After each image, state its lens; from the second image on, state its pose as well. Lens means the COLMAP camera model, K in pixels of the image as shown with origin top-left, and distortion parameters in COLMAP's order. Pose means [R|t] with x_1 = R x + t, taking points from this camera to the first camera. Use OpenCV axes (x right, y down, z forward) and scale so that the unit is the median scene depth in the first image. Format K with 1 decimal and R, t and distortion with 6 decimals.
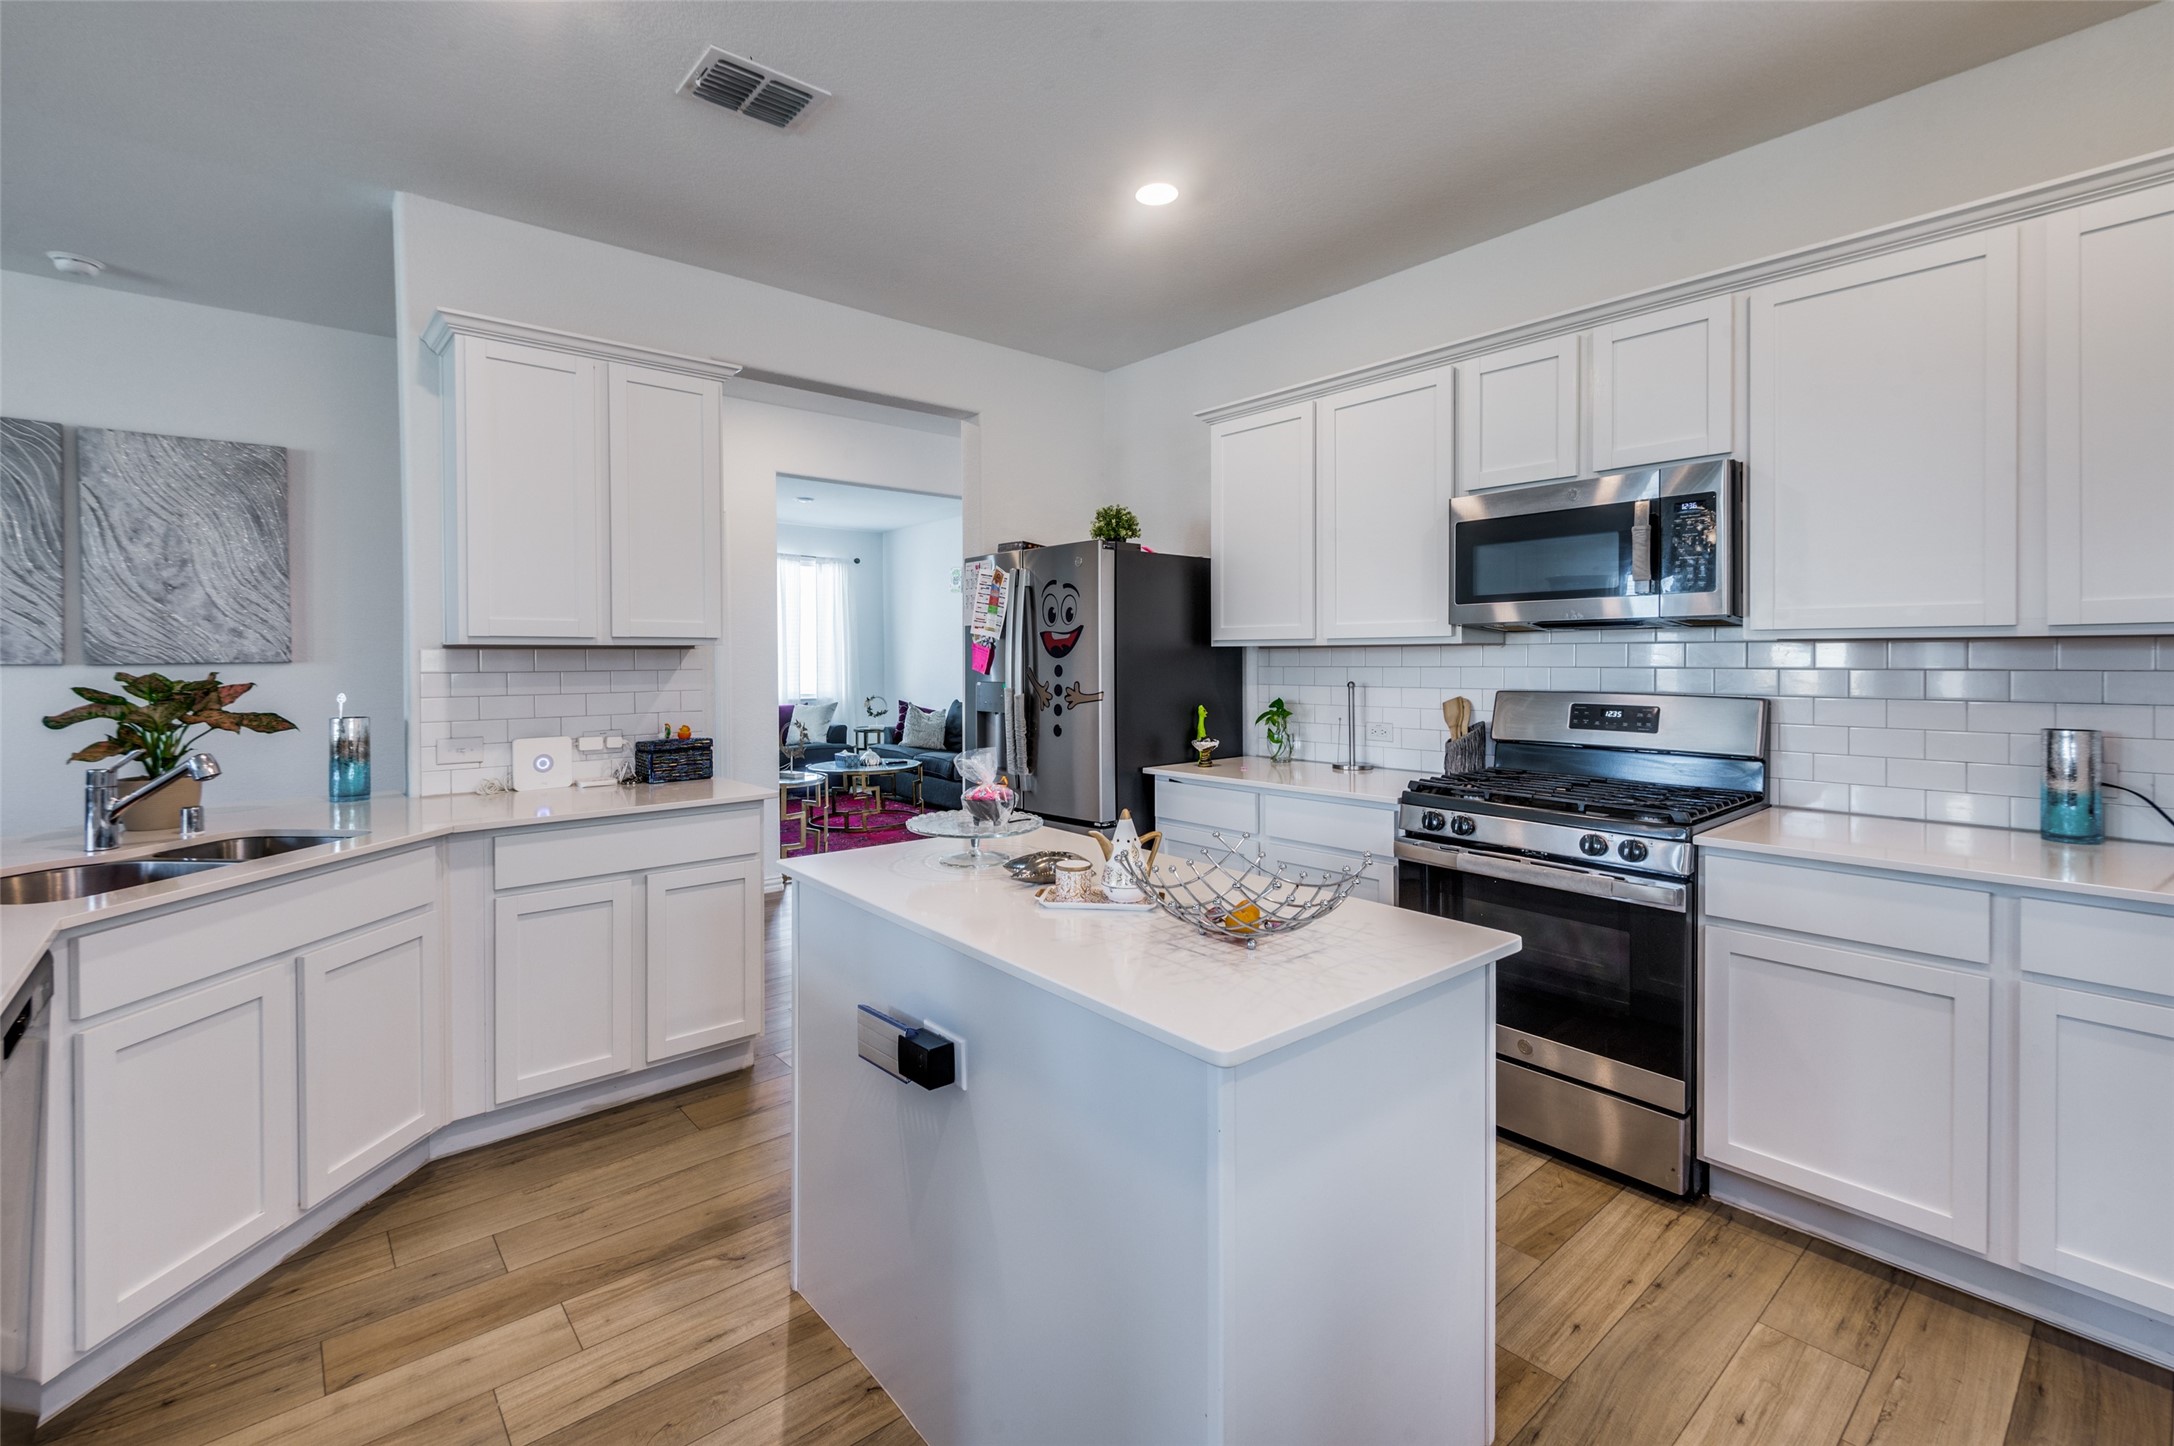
lens RADIAL K [[970.5, 0, 1120.8], [0, 970.5, 662.8], [0, 0, 1]] dist [-0.010081, -0.003216]
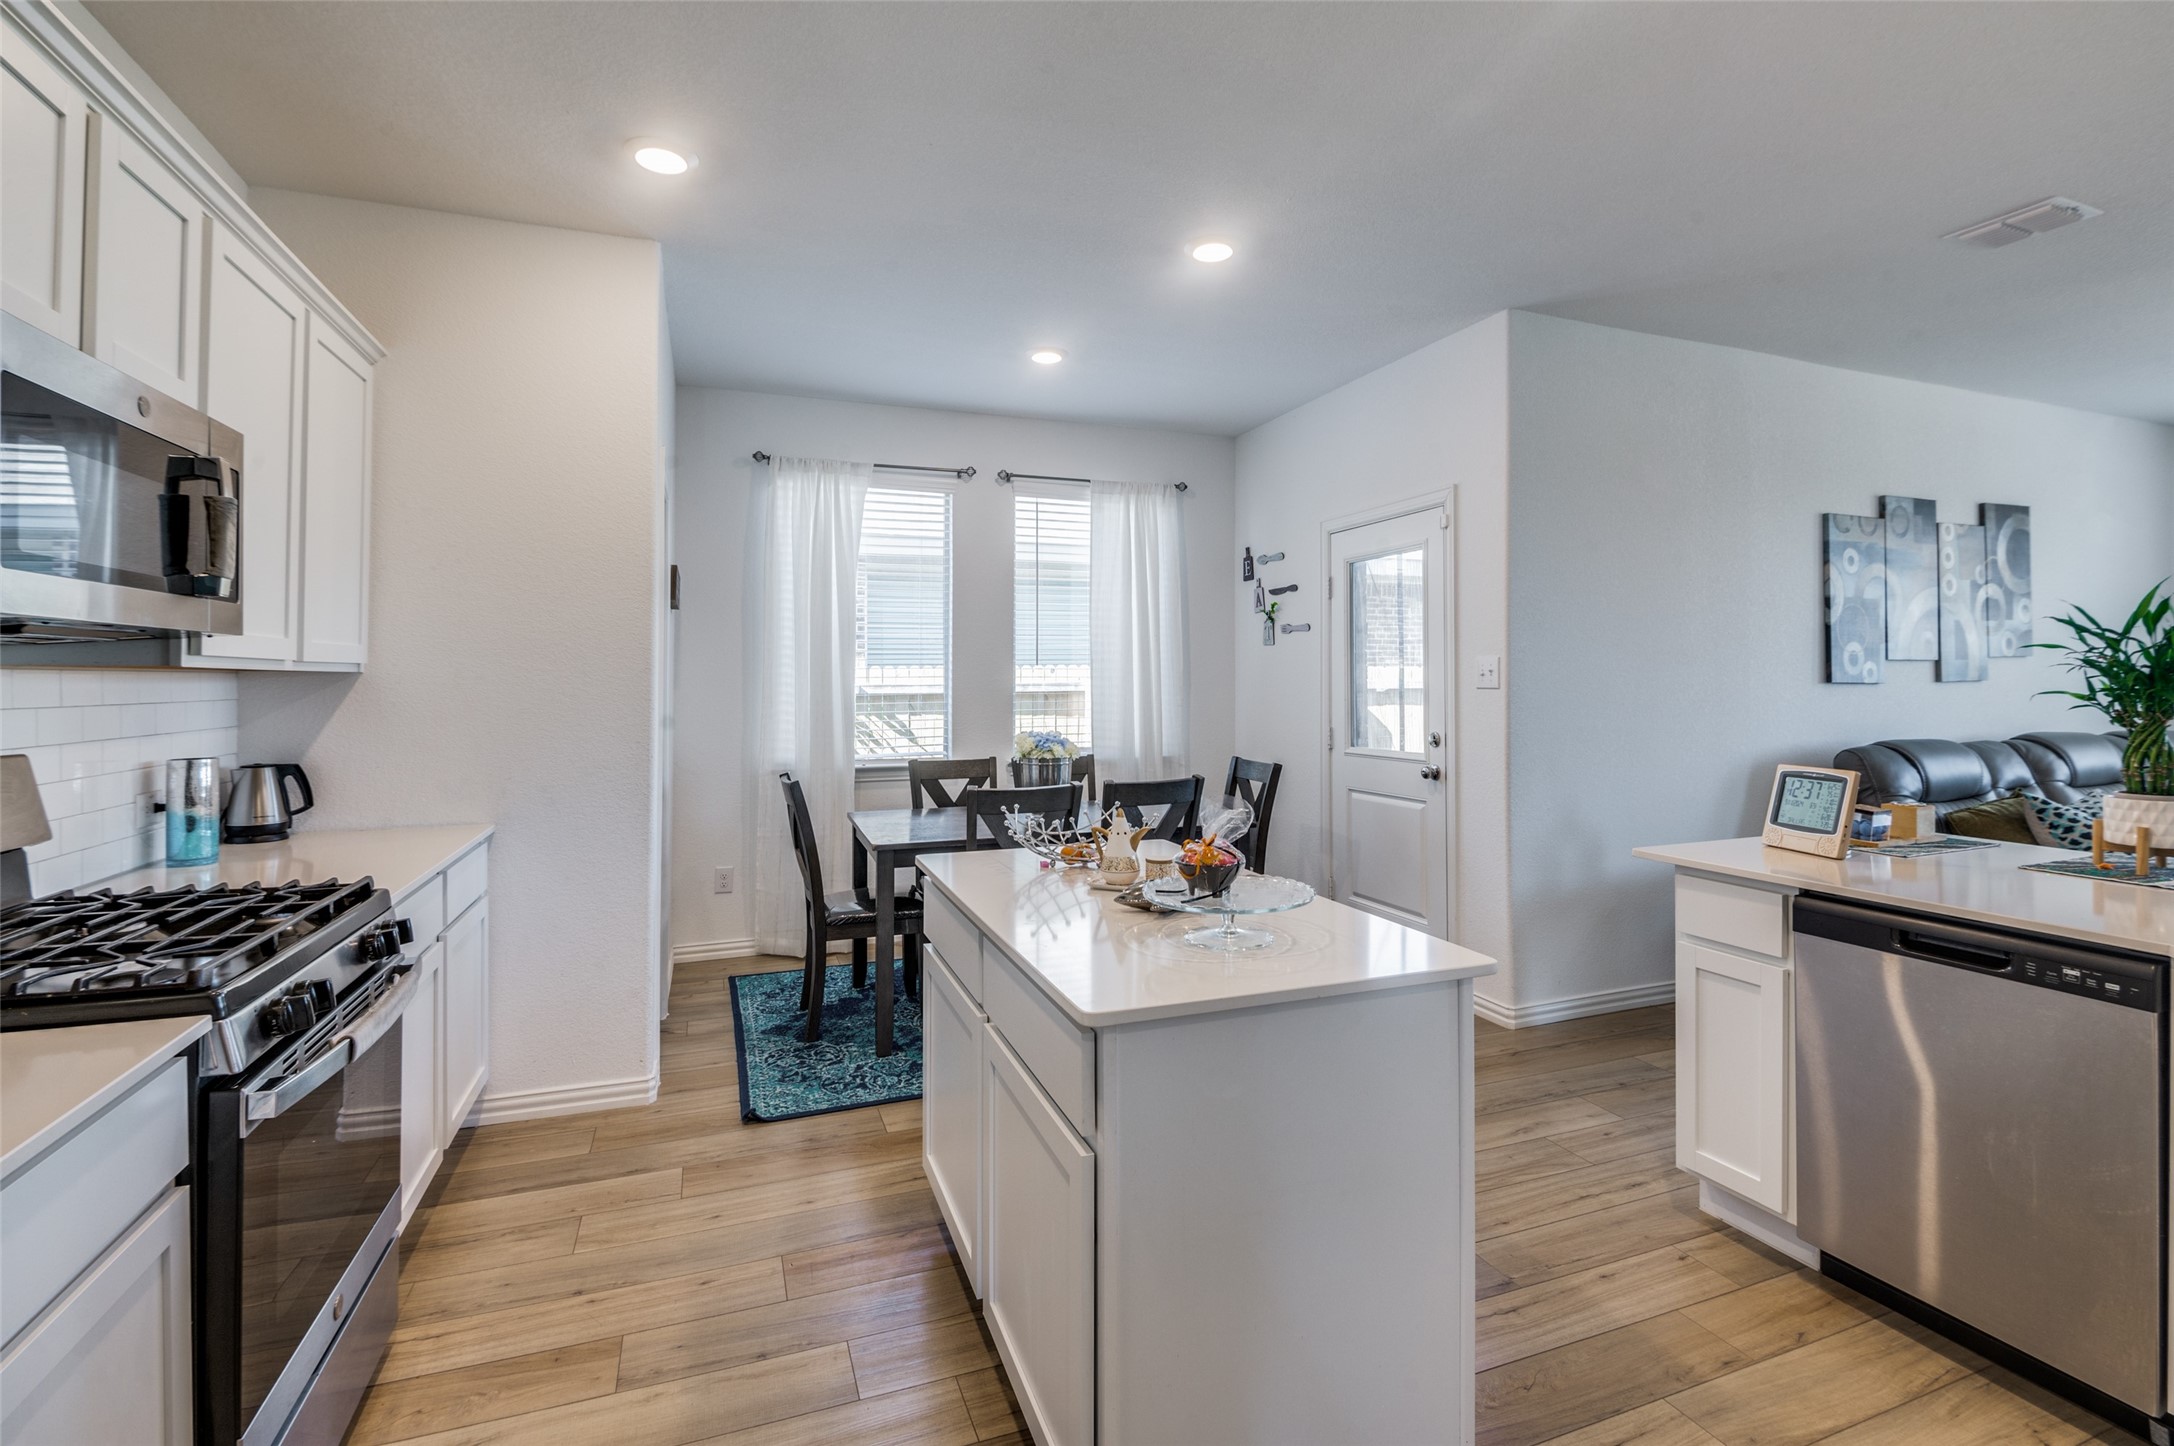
lens RADIAL K [[970.5, 0, 1079.3], [0, 970.5, 671.6], [0, 0, 1]] dist [-0.010081, -0.003216]
pose [[-0.923992, 0.008799, 0.382310, -0.228620], [0.007960, 0.999961, -0.003777, -0.008593], [-0.382329, -0.000447, -0.924026, 1.171597]]
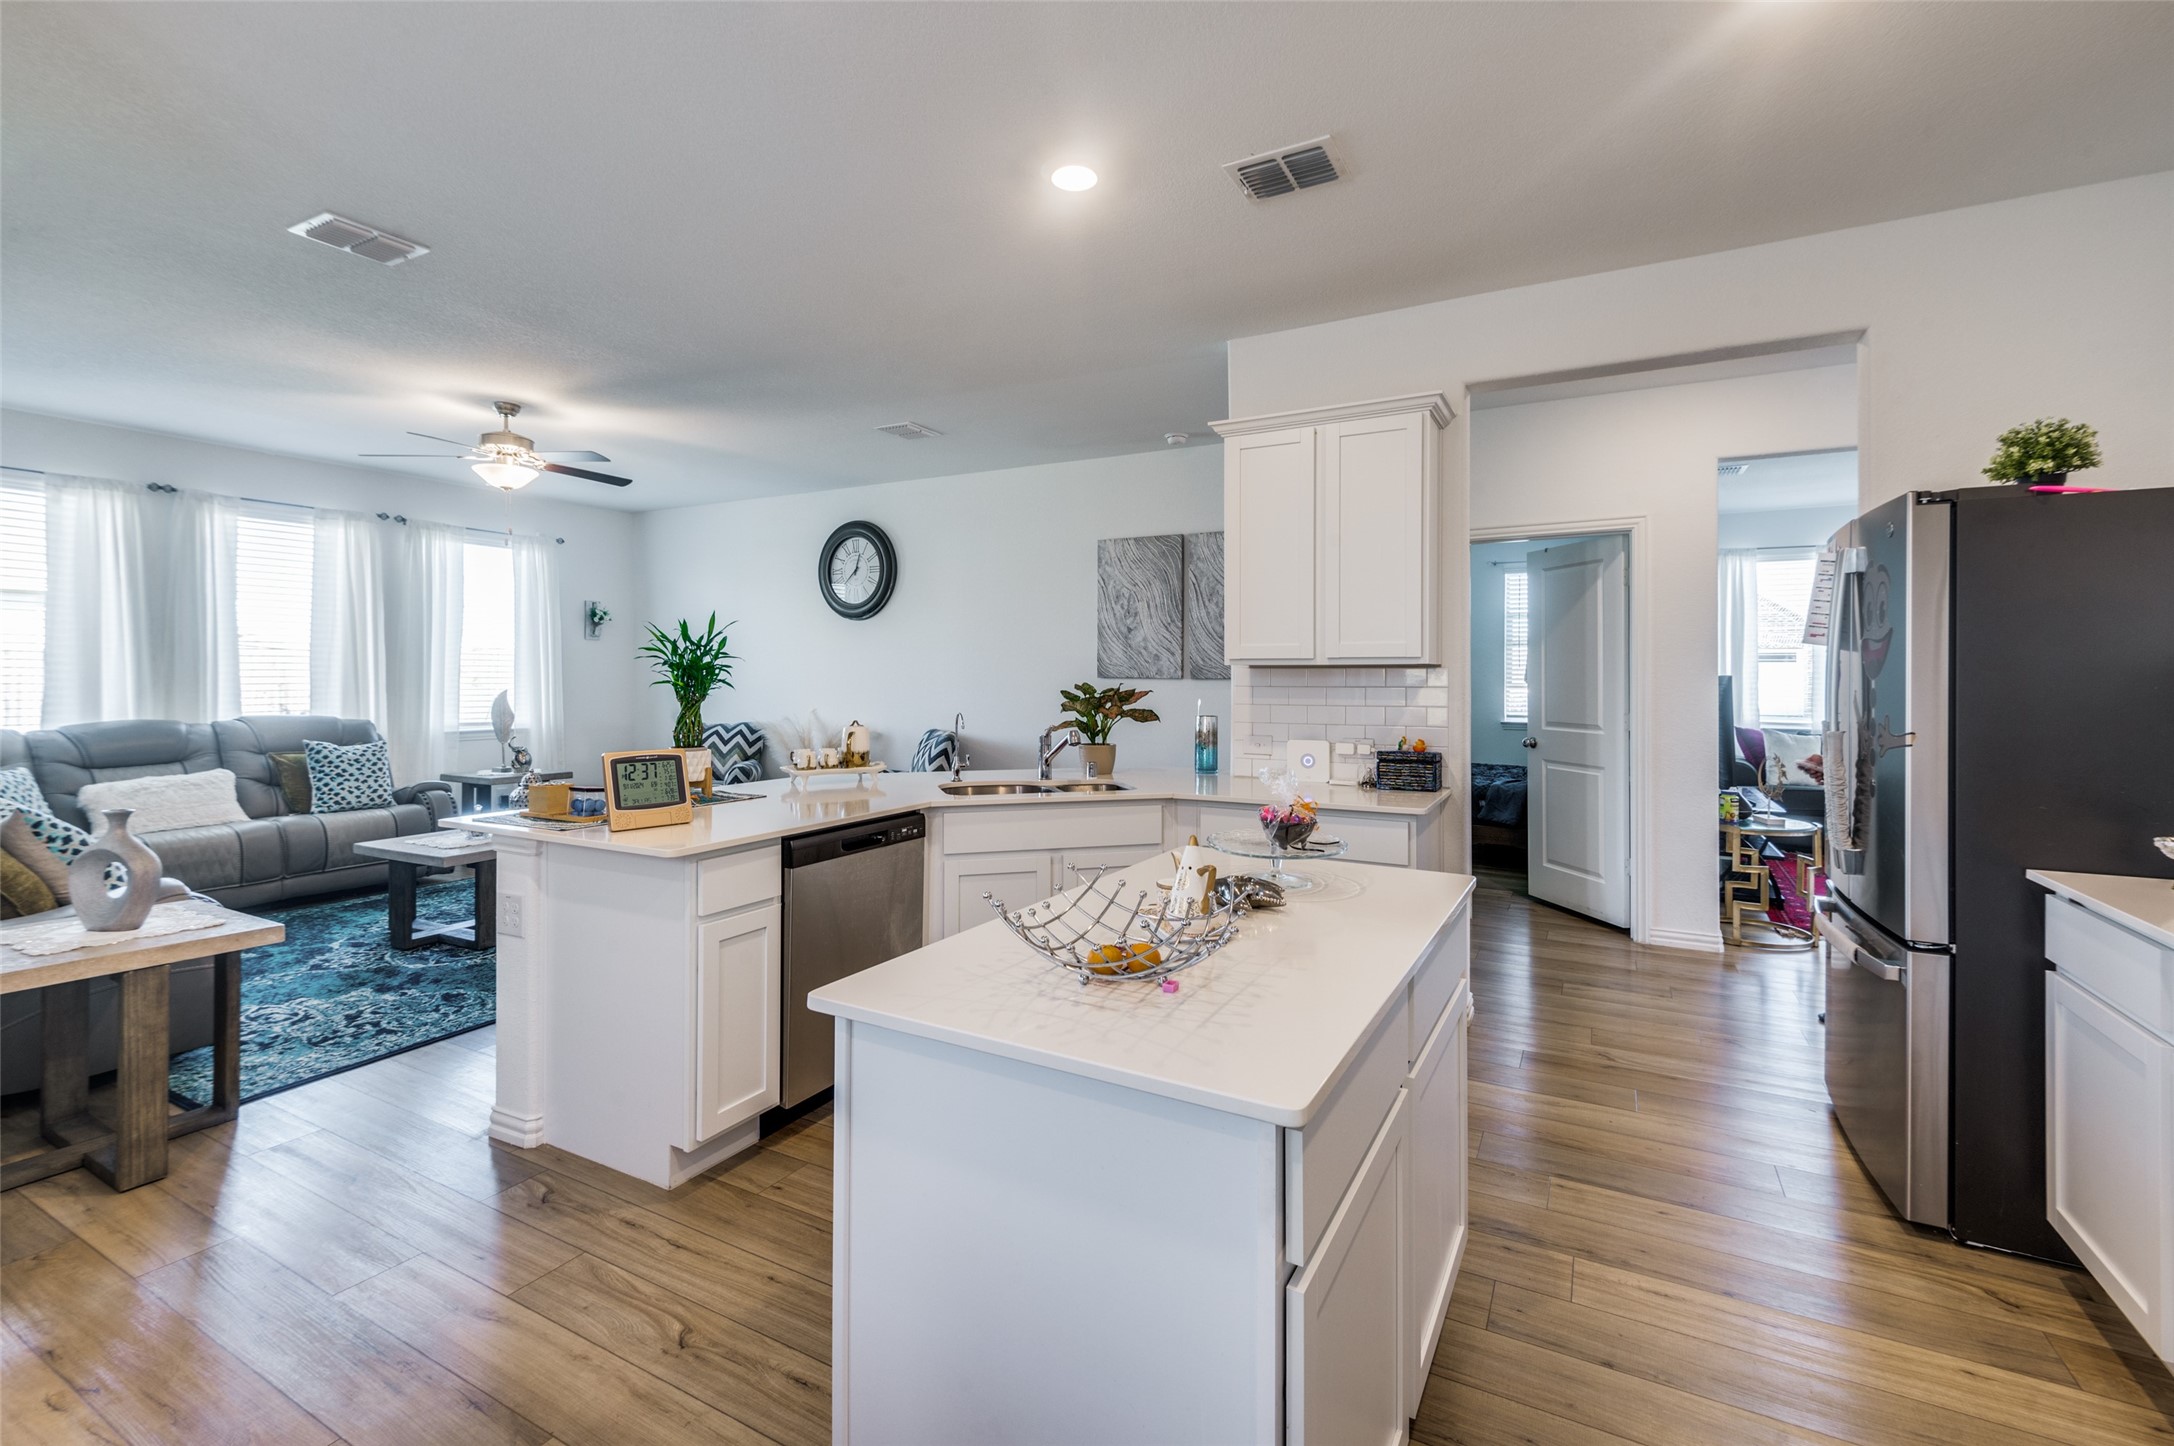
lens RADIAL K [[970.5, 0, 1122.1], [0, 970.5, 695.0], [0, 0, 1]] dist [-0.010081, -0.003216]
pose [[0.358876, 0.022528, -0.933113, 0.474804], [-0.012637, 0.999734, 0.019276, -0.001629], [0.933300, 0.004874, 0.359066, 0.323099]]
